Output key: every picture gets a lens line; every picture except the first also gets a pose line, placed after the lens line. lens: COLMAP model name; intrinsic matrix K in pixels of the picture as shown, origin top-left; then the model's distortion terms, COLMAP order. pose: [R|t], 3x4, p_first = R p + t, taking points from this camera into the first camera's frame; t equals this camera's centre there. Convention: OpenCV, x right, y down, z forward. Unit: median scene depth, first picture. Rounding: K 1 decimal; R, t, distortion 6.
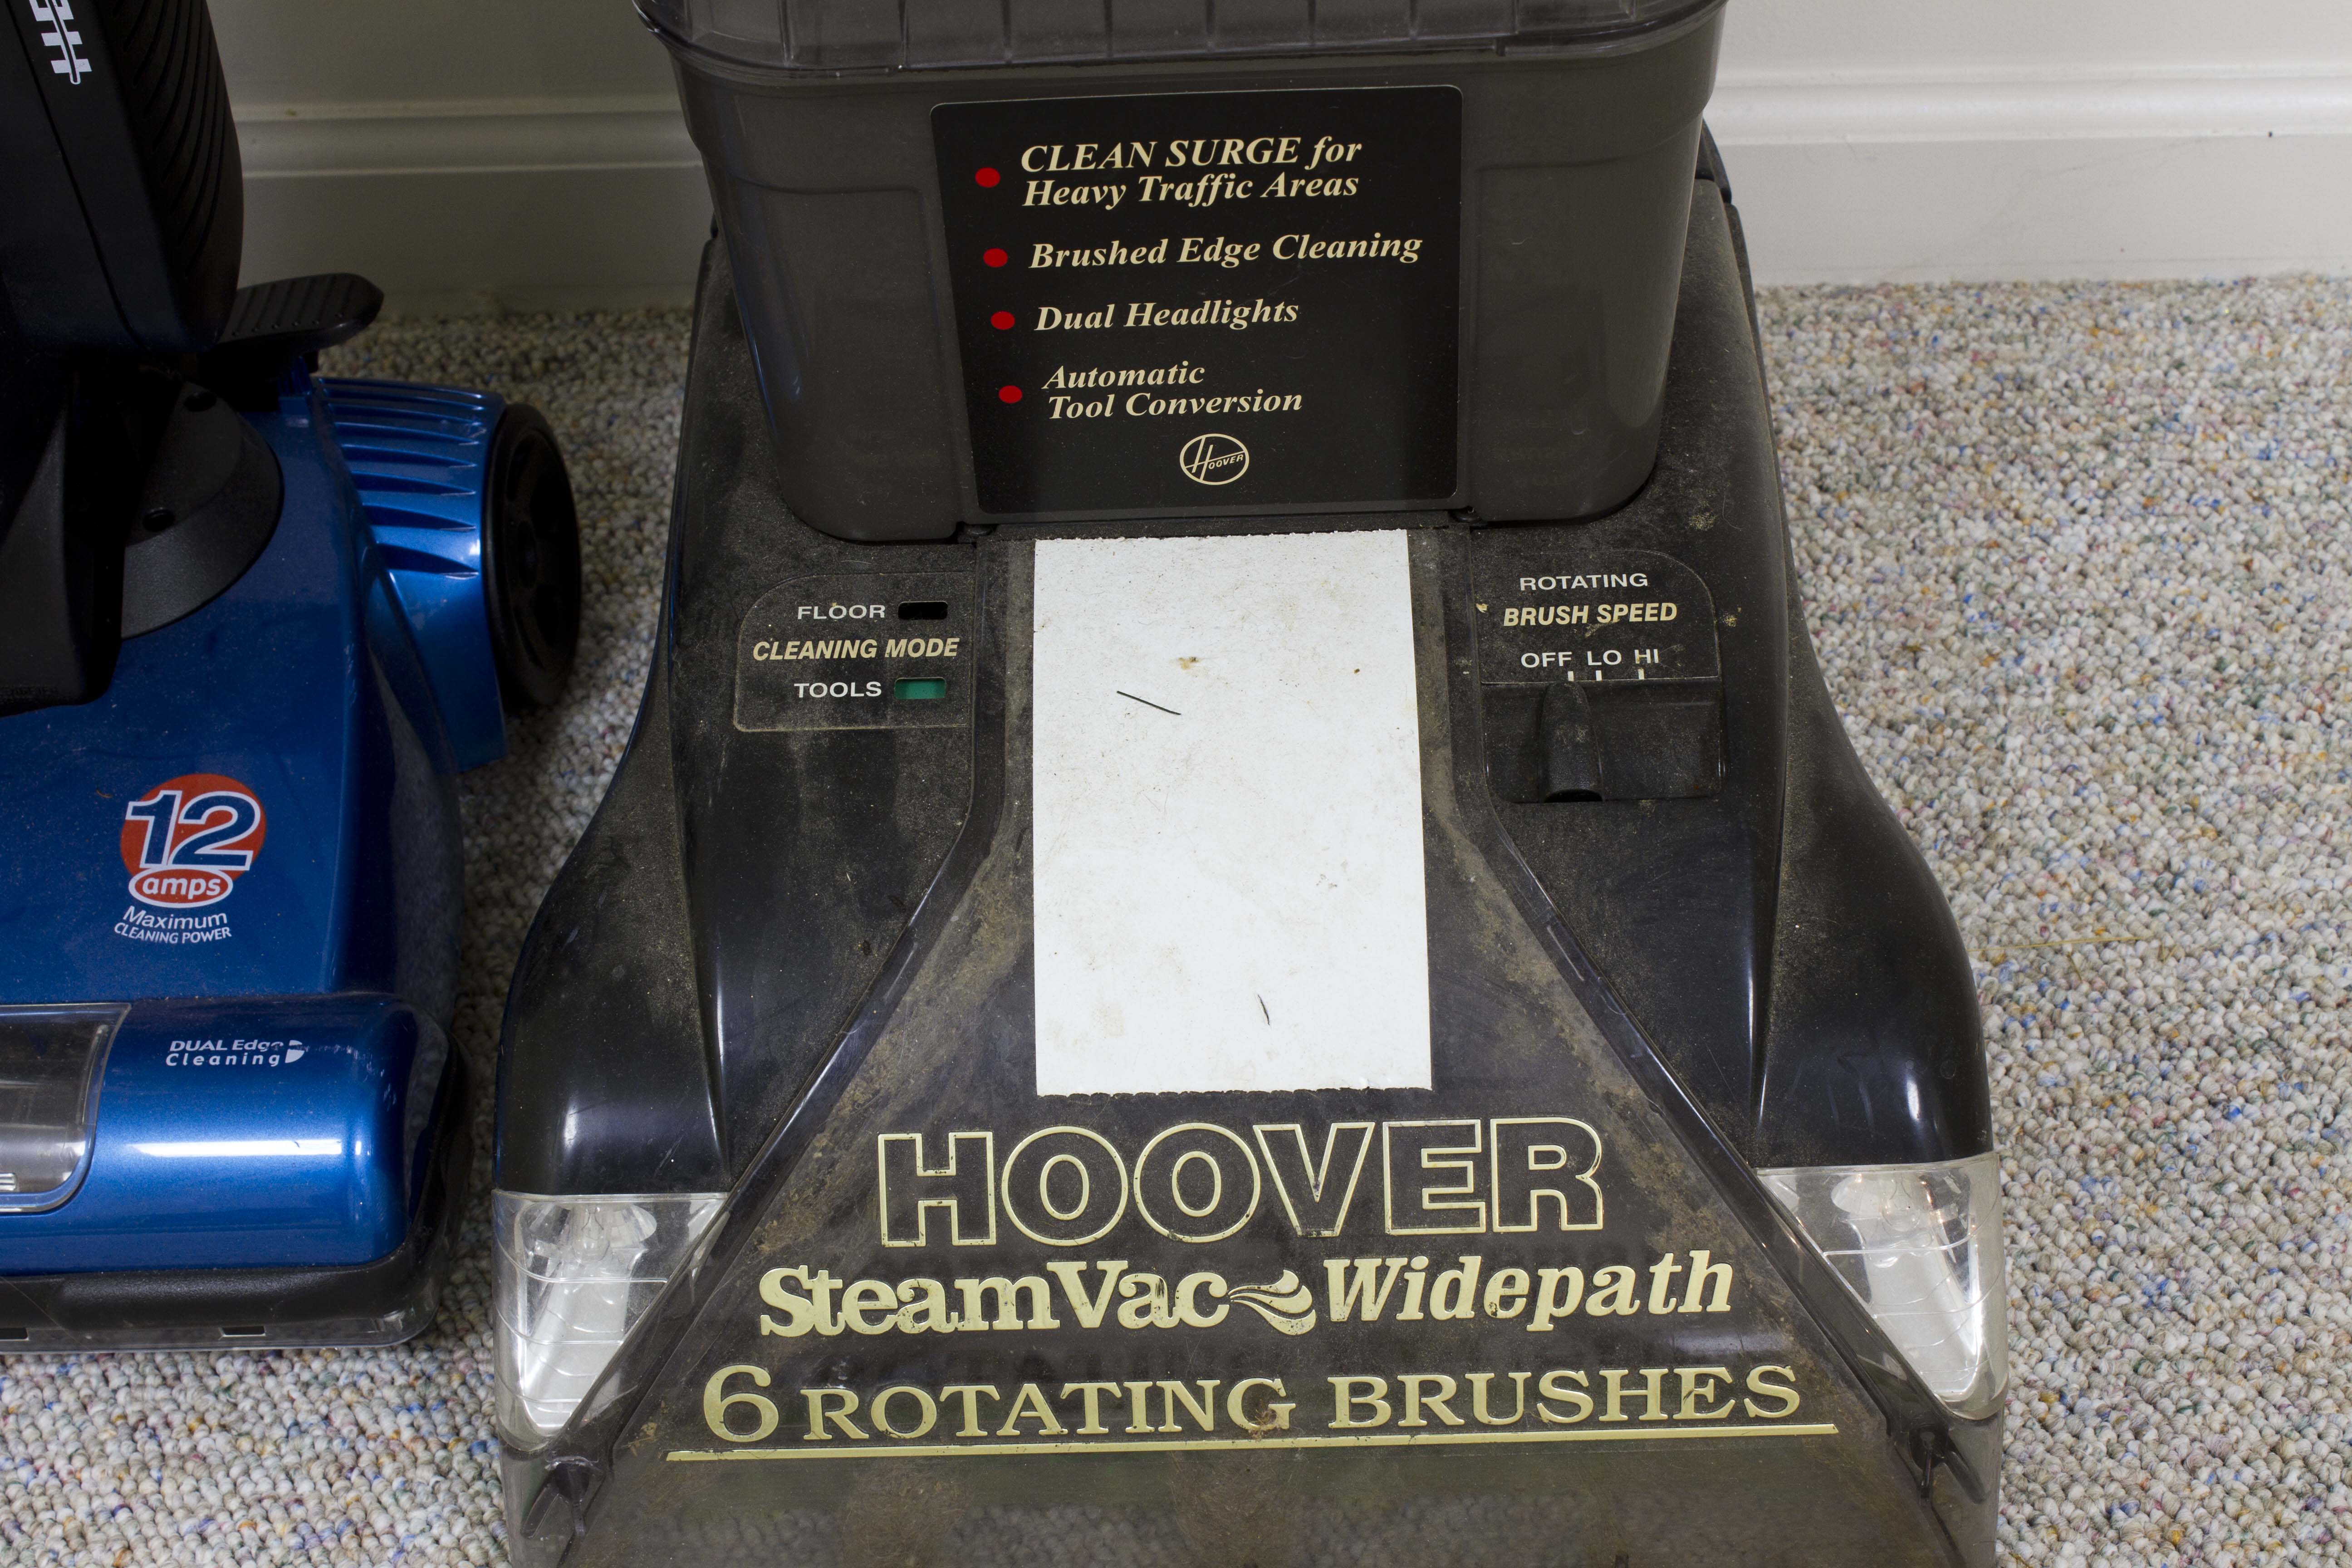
lens RADIAL K [[3759.3, 0, 1172.4], [0, 3759.3, 785.5], [0, 0, 1]] dist [0.000558, 0.000000]
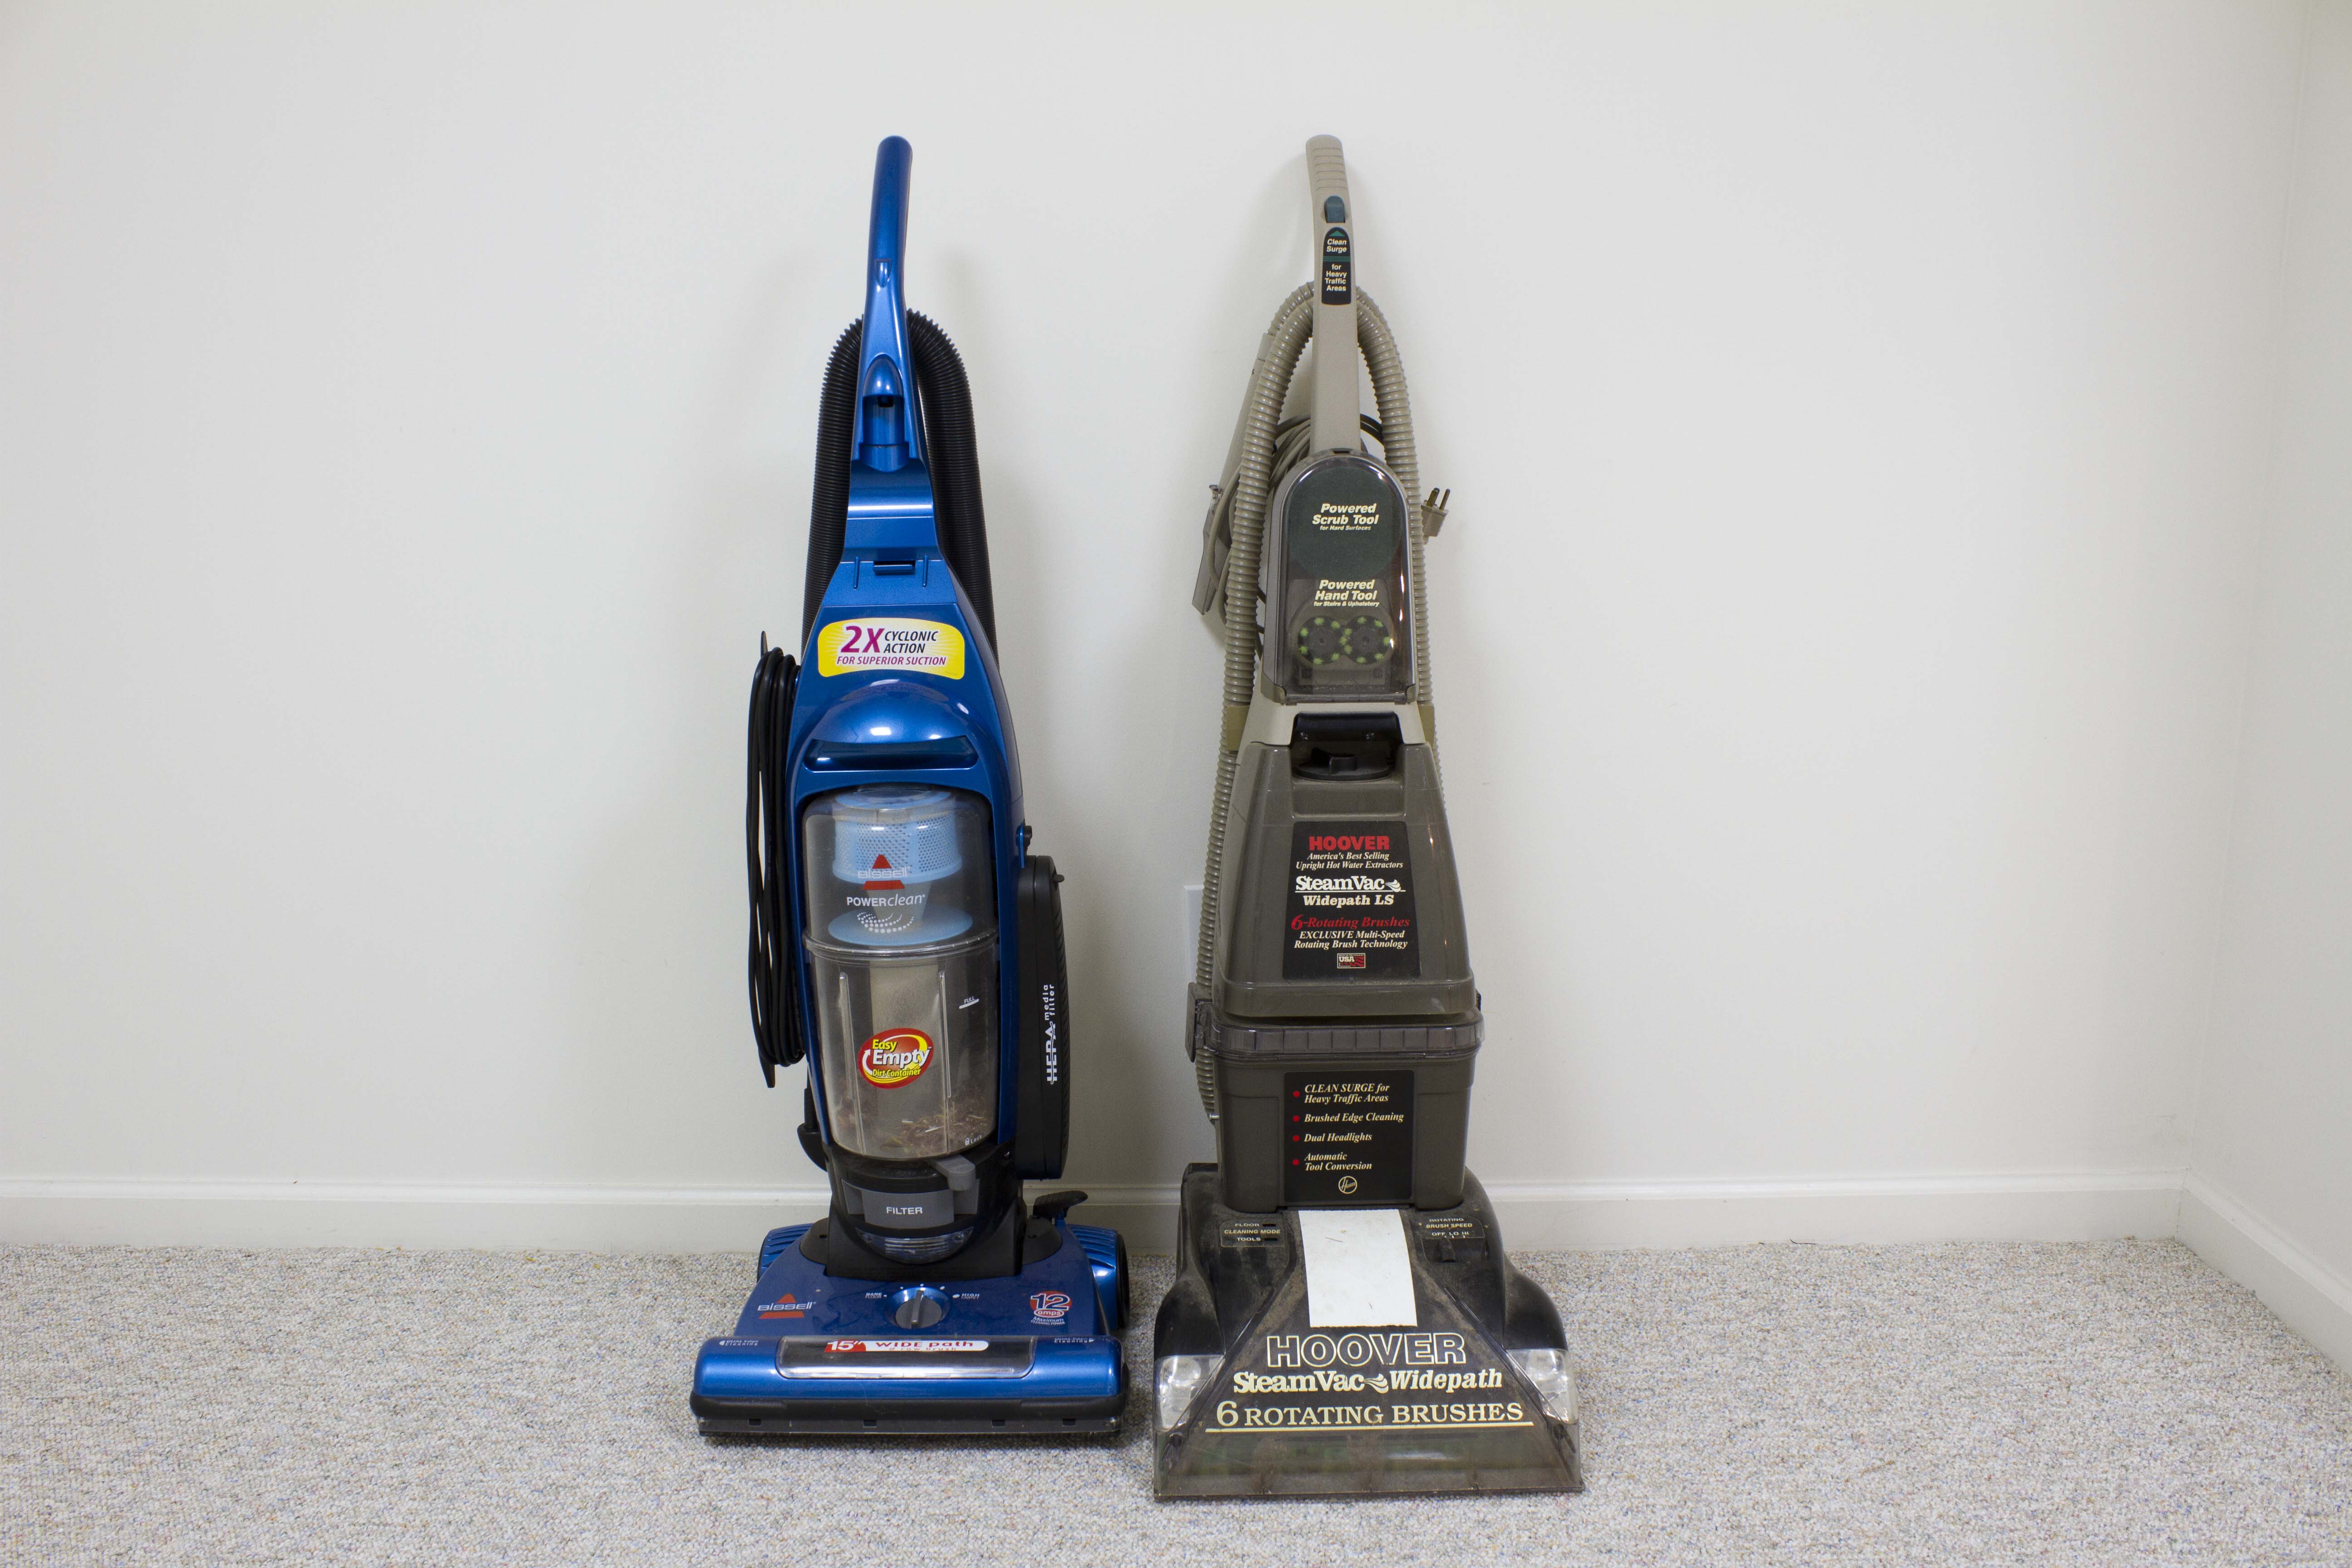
lens RADIAL K [[2055.6, 0, 1178.2], [0, 2055.6, 777.9], [0, 0, 1]] dist [-0.102416, 0.000216]
pose [[0.998864, 0.035448, 0.031853, -0.236270], [-0.009413, 0.801961, -0.597302, 0.805724], [-0.046718, 0.596323, 0.801384, -0.870251]]
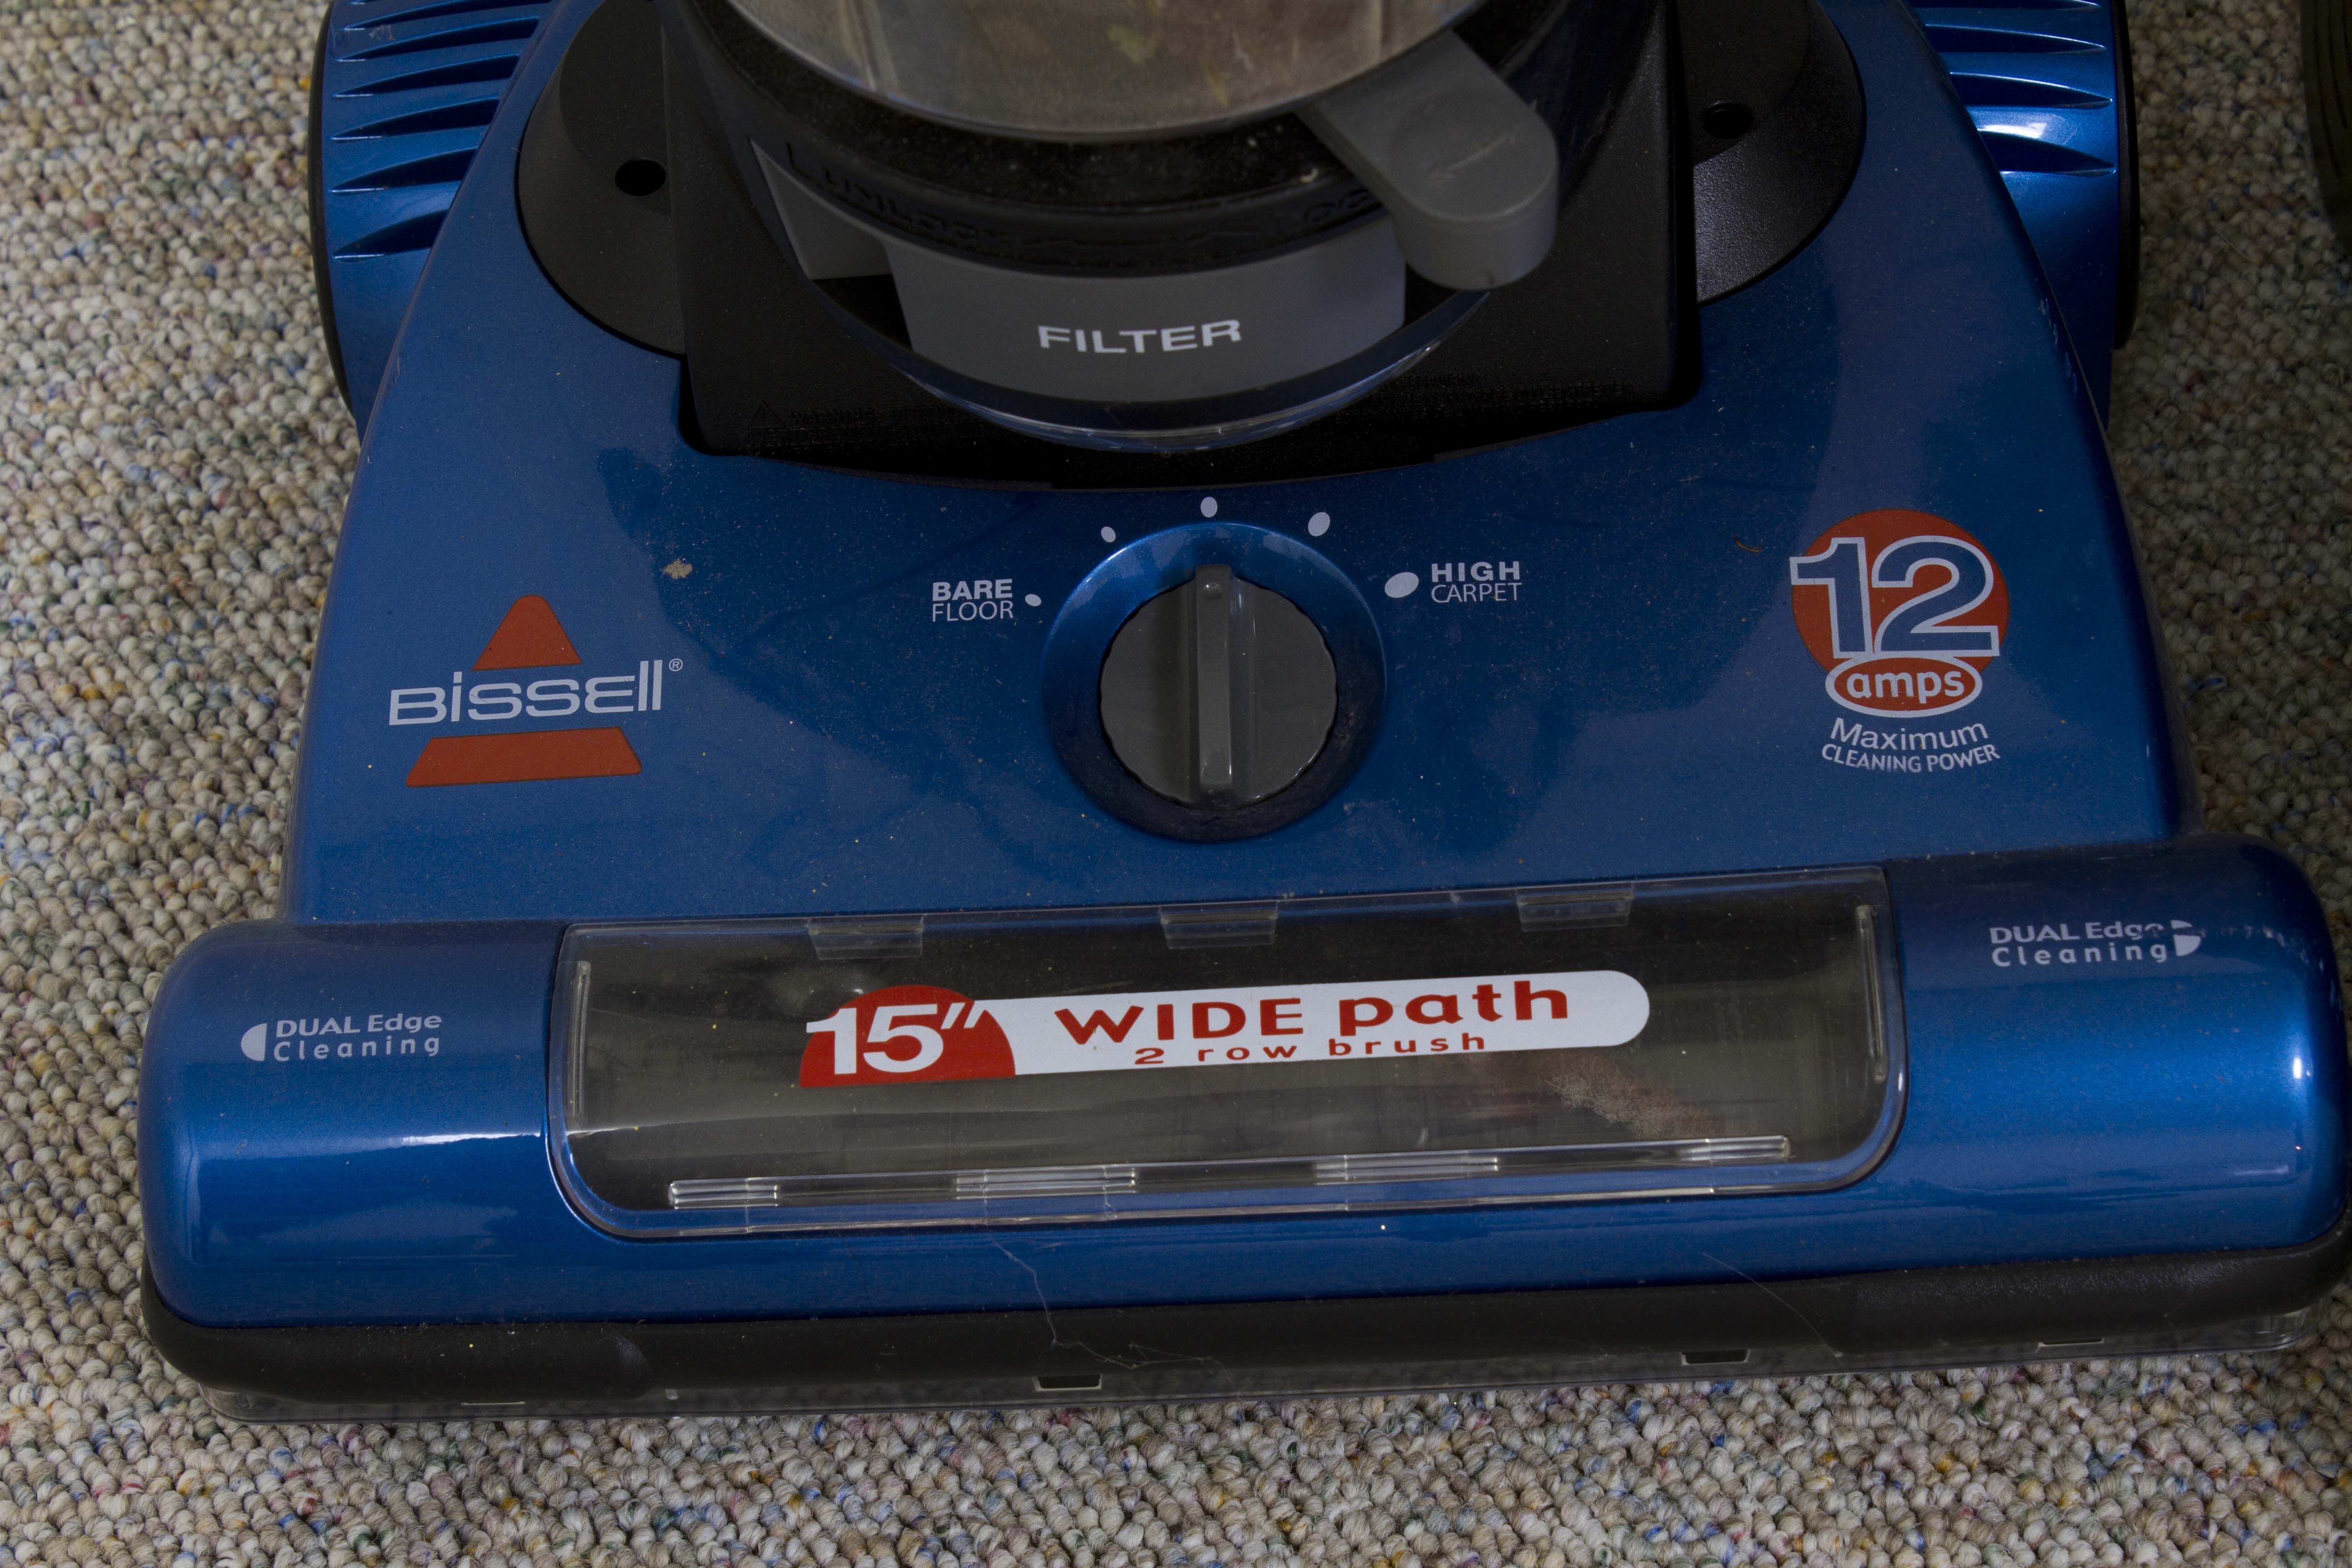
lens RADIAL K [[4896.8, 0, 1173.7], [0, 4896.8, 783.7], [0, 0, 1]] dist [0.078075, 0.000000]
pose [[0.998737, -0.041165, 0.028819, -0.446945], [0.037089, 0.990825, 0.129965, -0.079439], [-0.033904, -0.128732, 0.991100, 0.138372]]
